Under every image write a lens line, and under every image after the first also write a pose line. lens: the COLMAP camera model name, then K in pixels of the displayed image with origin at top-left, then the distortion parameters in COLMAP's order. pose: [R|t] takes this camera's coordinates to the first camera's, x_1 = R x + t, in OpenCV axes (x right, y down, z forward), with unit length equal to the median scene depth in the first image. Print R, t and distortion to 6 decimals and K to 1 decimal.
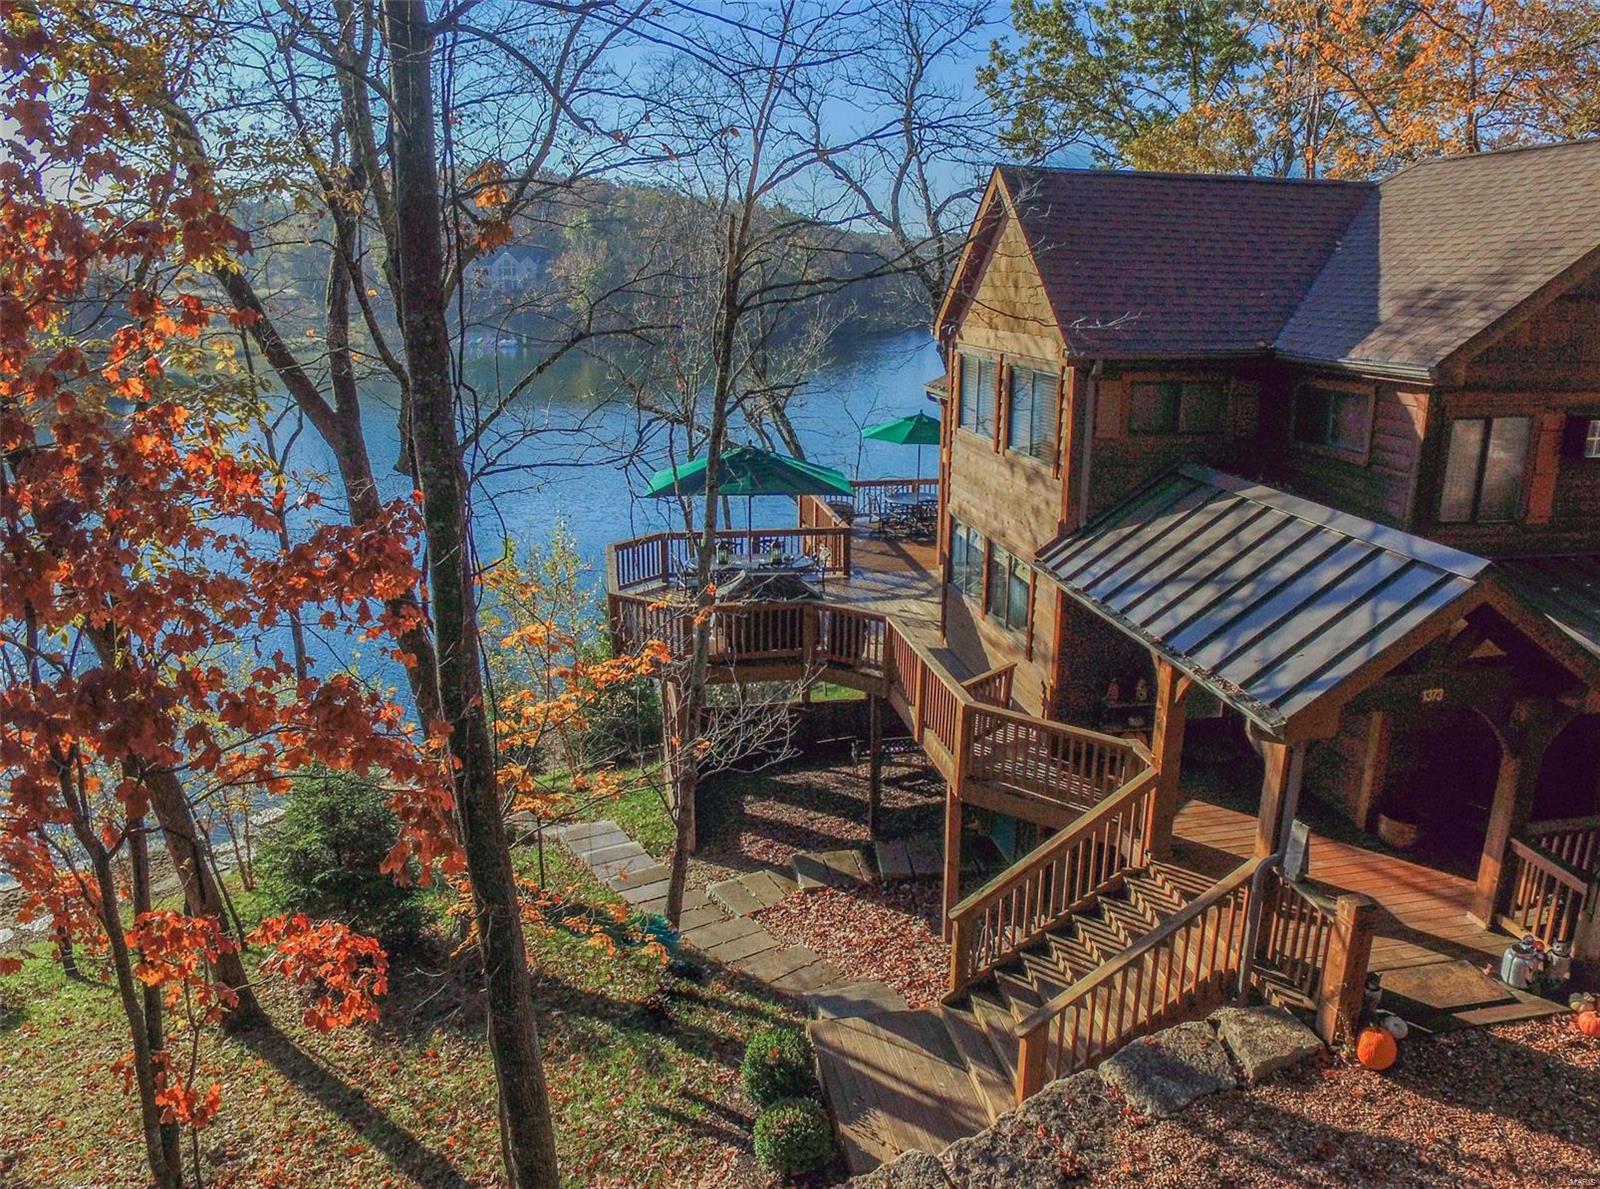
lens RADIAL K [[1148.6, 0, 800.0], [0, 1148.6, 594.5], [0, 0, 1]] dist [-0.122031, 0.089489]
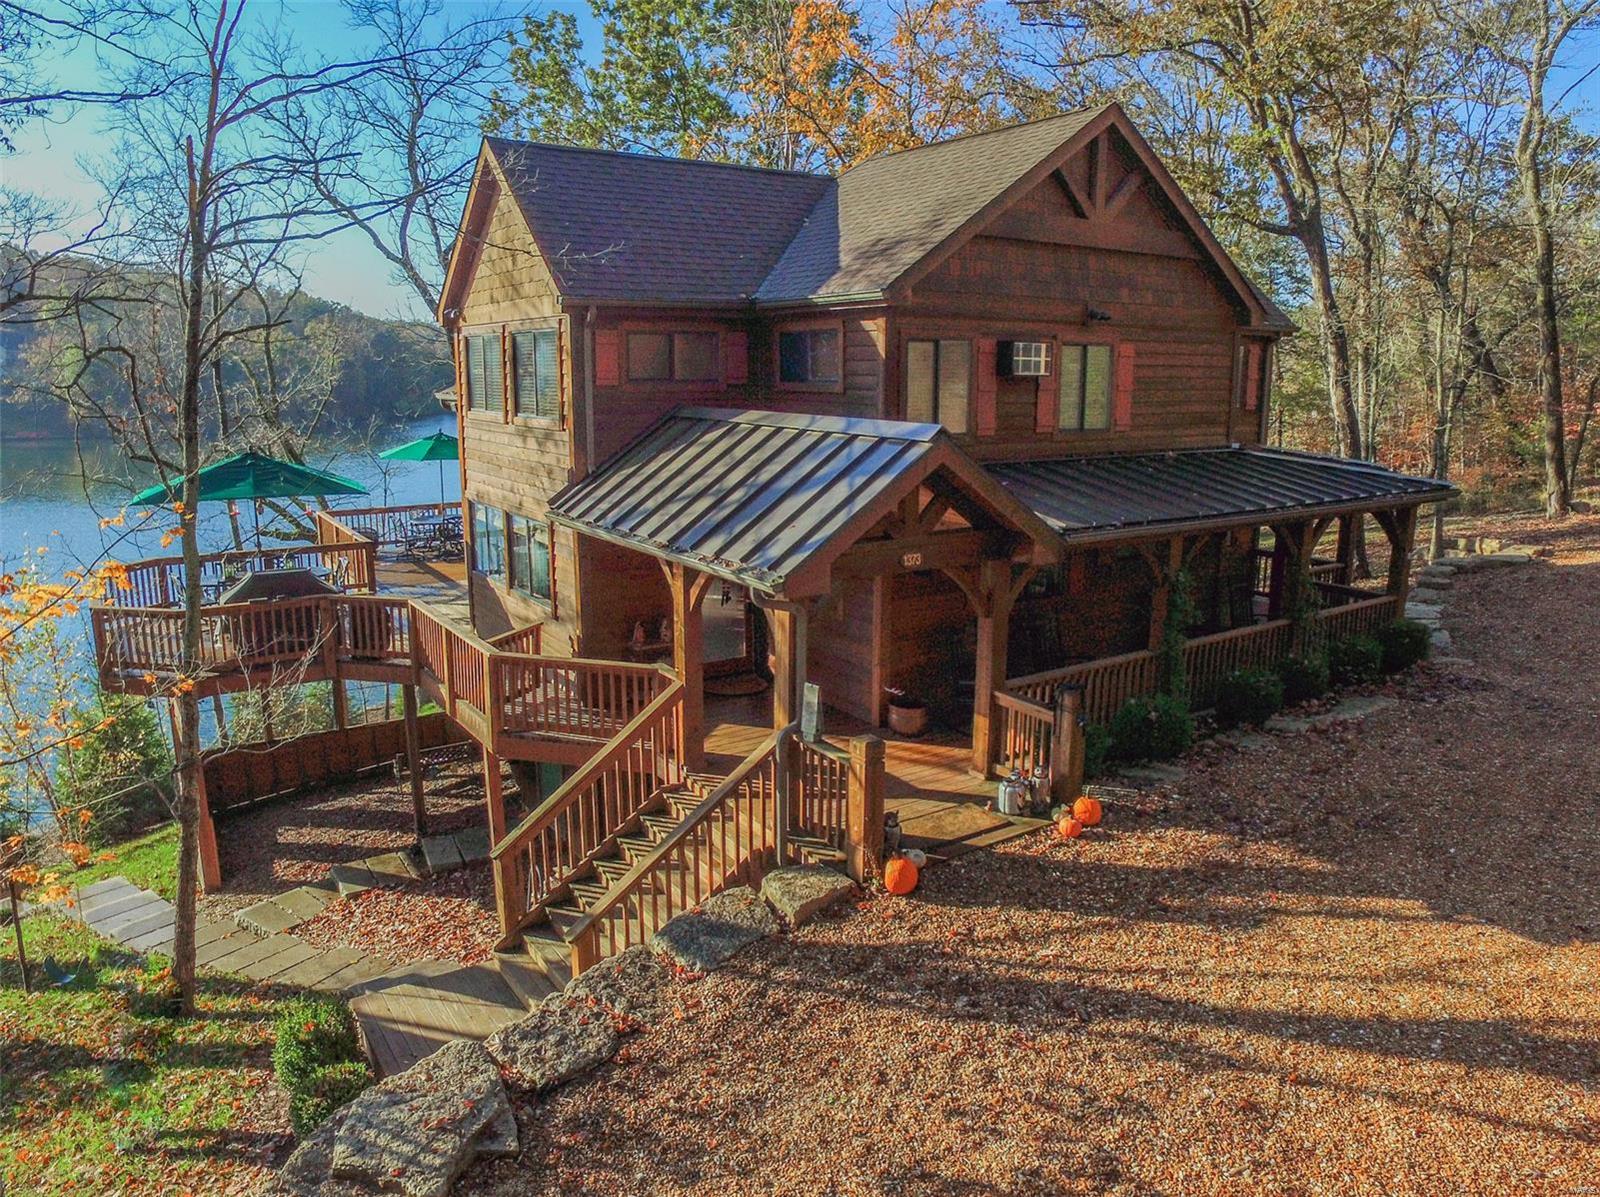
lens RADIAL K [[1120.2, 0, 800.0], [0, 1120.2, 598.5], [0, 0, 1]] dist [-0.125957, 0.102997]
pose [[0.919748, -0.082426, 0.383756, 0.031161], [0.106186, 0.993496, -0.041105, 0.130893], [-0.377872, 0.078556, 0.922519, 0.020164]]
